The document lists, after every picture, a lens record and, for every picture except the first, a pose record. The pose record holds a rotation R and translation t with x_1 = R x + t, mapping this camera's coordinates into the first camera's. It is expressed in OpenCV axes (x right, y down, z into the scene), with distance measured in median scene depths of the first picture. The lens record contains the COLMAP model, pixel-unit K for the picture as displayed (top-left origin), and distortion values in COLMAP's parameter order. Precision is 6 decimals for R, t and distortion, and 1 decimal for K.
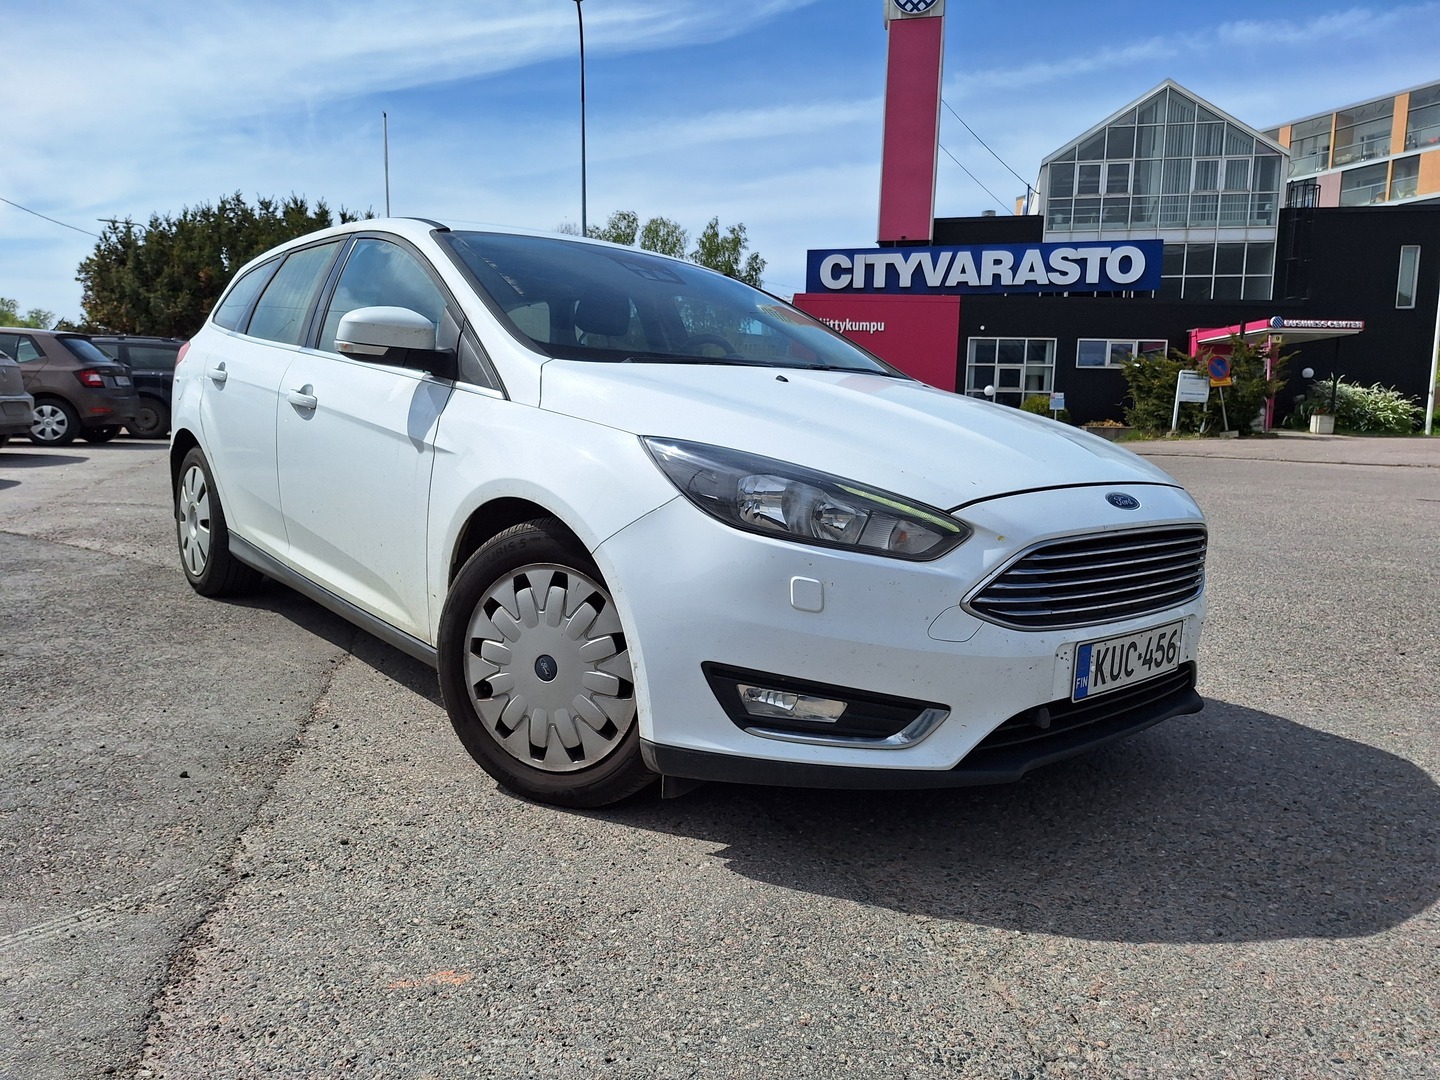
lens RADIAL K [[975.4, 0, 723.7], [0, 975.4, 554.7], [0, 0, 1]] dist [0.037837, -0.028315]
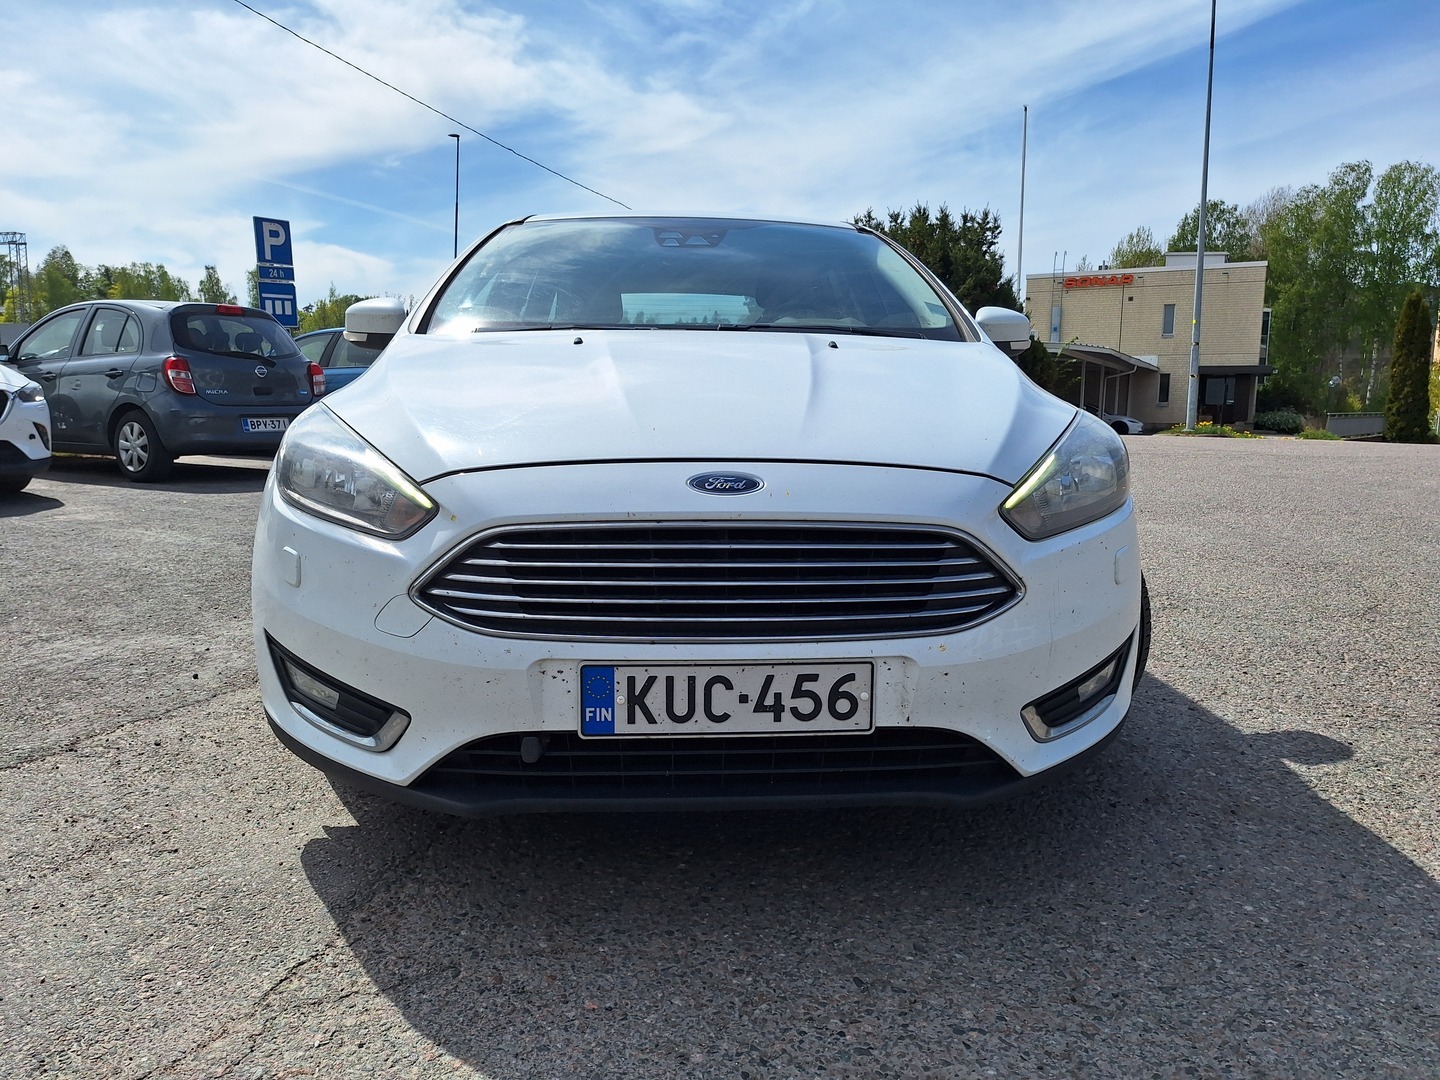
lens RADIAL K [[975.4, 0, 720.2], [0, 975.4, 527.6], [0, 0, 1]] dist [0.037837, -0.028315]
pose [[0.796451, 0.055308, -0.602168, 0.826033], [-0.066855, 0.997757, 0.003217, -0.023295], [0.600996, 0.037696, 0.798363, 0.404193]]
